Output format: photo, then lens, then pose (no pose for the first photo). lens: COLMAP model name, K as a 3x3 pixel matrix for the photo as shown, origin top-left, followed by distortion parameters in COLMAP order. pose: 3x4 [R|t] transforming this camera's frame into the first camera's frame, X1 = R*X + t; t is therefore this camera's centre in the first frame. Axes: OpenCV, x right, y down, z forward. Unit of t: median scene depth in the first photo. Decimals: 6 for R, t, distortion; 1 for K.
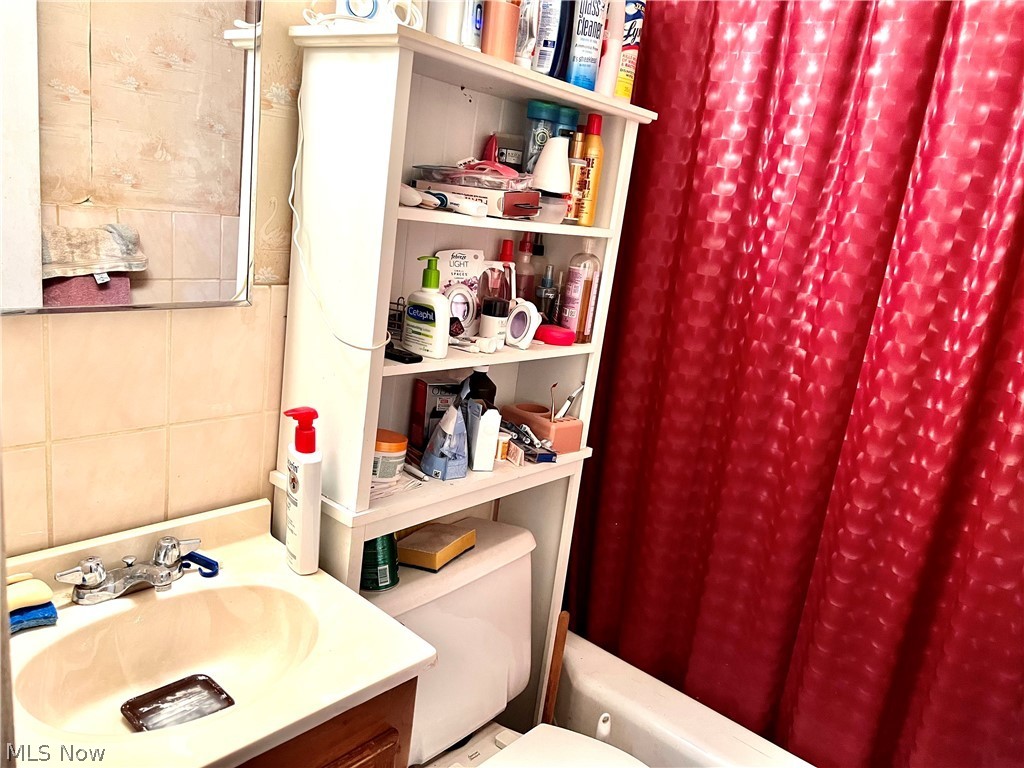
lens RADIAL K [[769.1, 0, 513.5], [0, 769.1, 388.3], [0, 0, 1]] dist [0.056226, -0.064369]
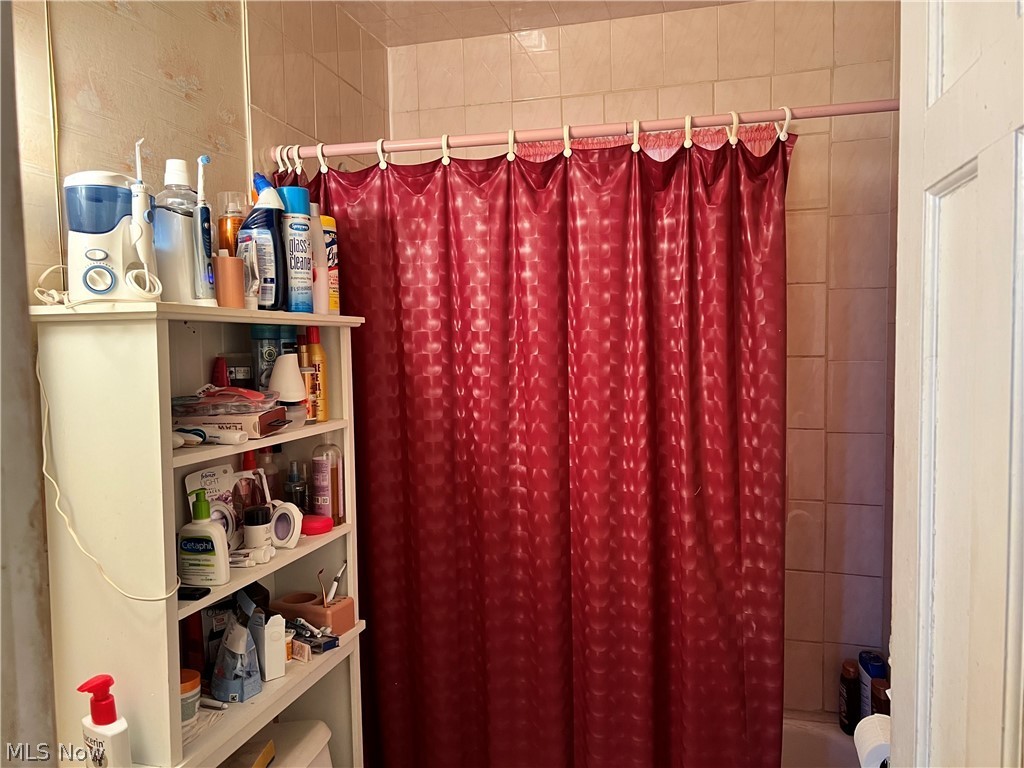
lens RADIAL K [[769.1, 0, 507.8], [0, 769.1, 380.4], [0, 0, 1]] dist [0.056226, -0.064369]
pose [[0.895711, -0.167500, 0.411881, -0.120862], [0.234642, 0.964909, -0.117872, -0.078725], [-0.377685, 0.202224, 0.903582, -0.118863]]
